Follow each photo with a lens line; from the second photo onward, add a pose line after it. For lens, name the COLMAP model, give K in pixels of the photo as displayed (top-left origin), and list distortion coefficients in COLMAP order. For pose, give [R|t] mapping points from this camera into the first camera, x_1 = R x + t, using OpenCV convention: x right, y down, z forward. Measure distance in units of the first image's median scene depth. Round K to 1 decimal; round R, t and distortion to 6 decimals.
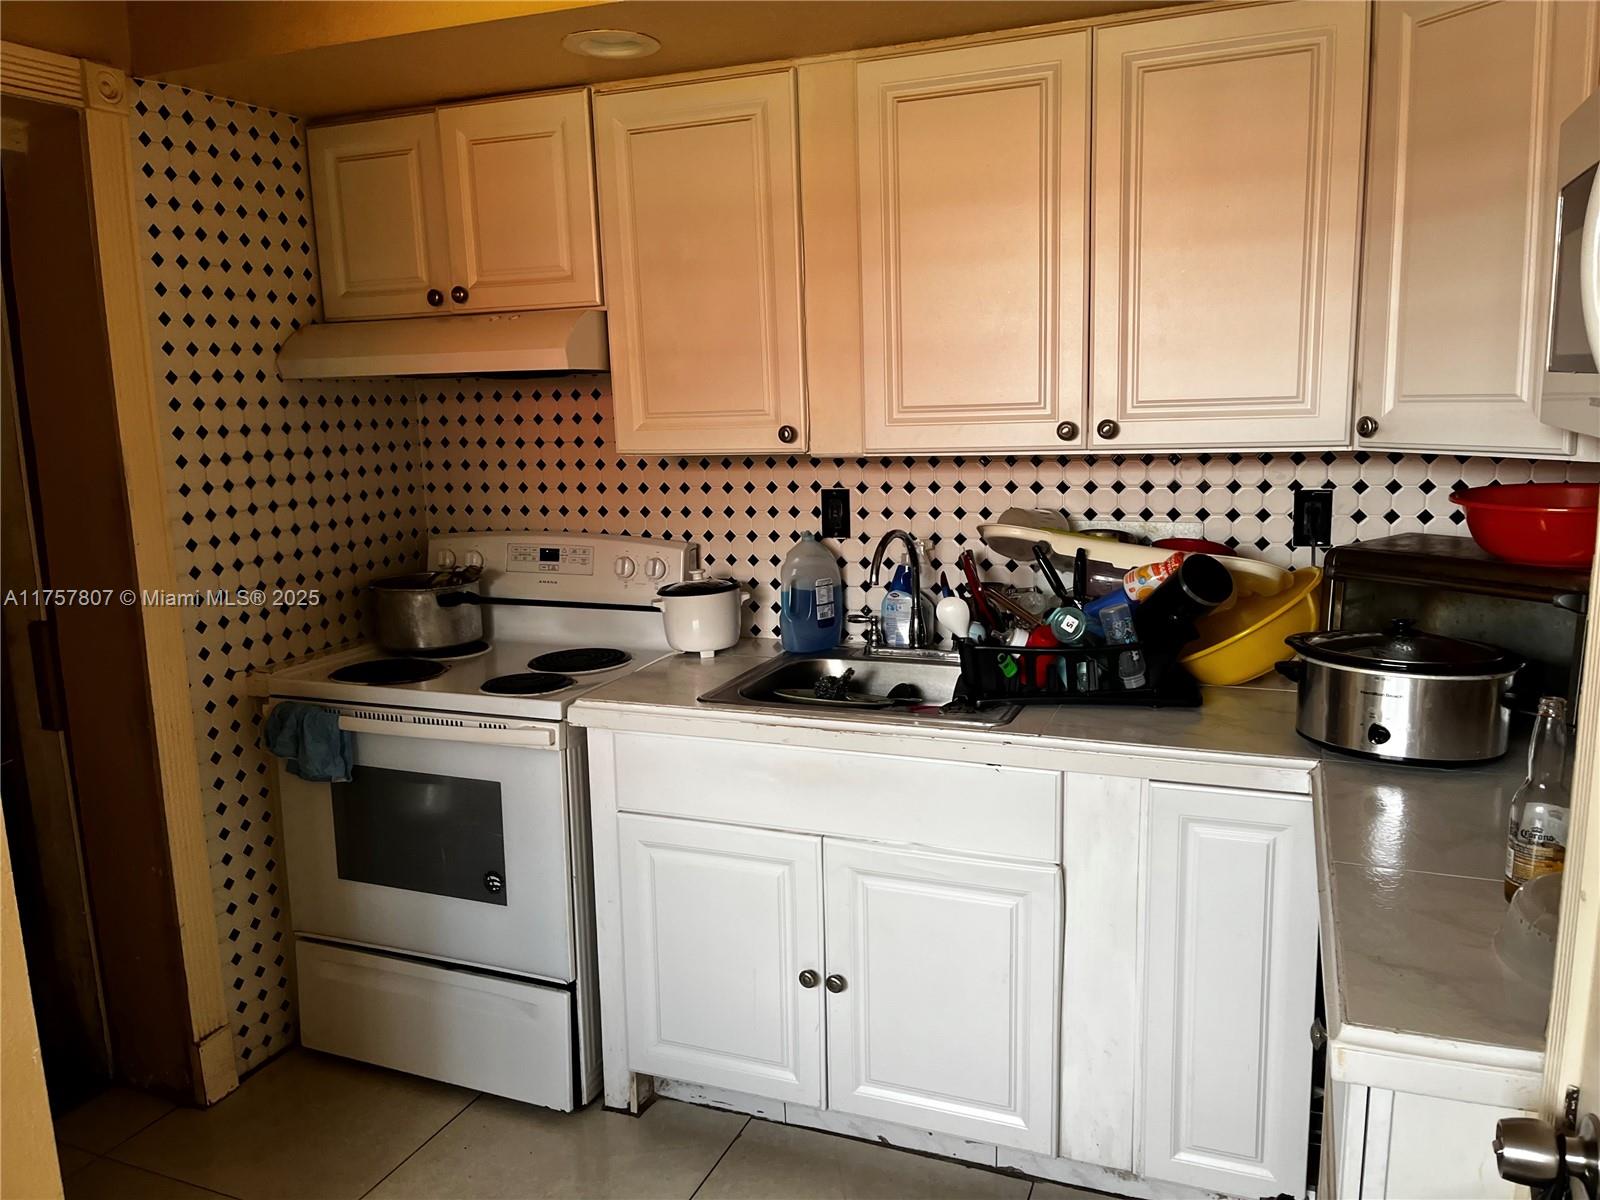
lens RADIAL K [[1279.8, 0, 962.6], [0, 1279.8, 673.8], [0, 0, 1]] dist [0.084892, -0.099730]
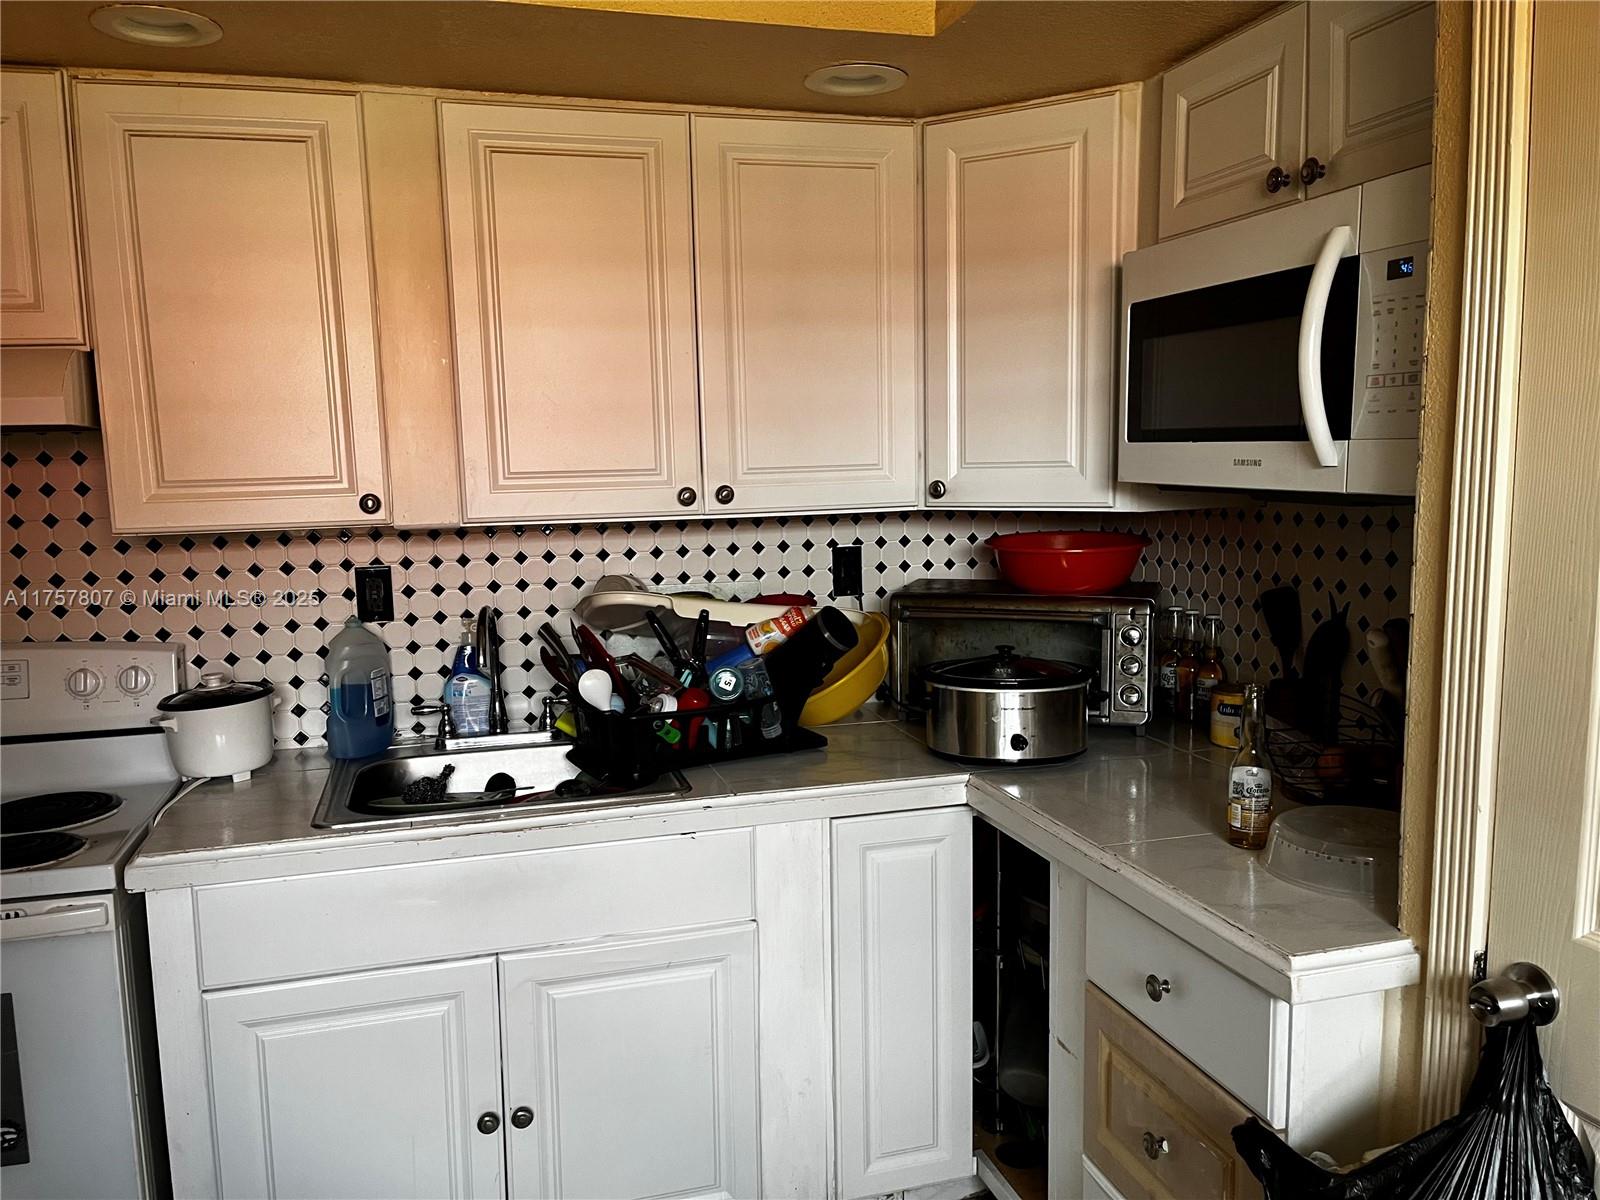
lens RADIAL K [[1223.8, 0, 800.7], [0, 1223.8, 665.9], [0, 0, 1]] dist [0.077947, -0.105188]
pose [[0.778927, -0.096856, 0.619589, -0.439119], [0.135003, 0.990734, -0.014847, -0.027598], [-0.612410, 0.095211, 0.784786, 0.184810]]
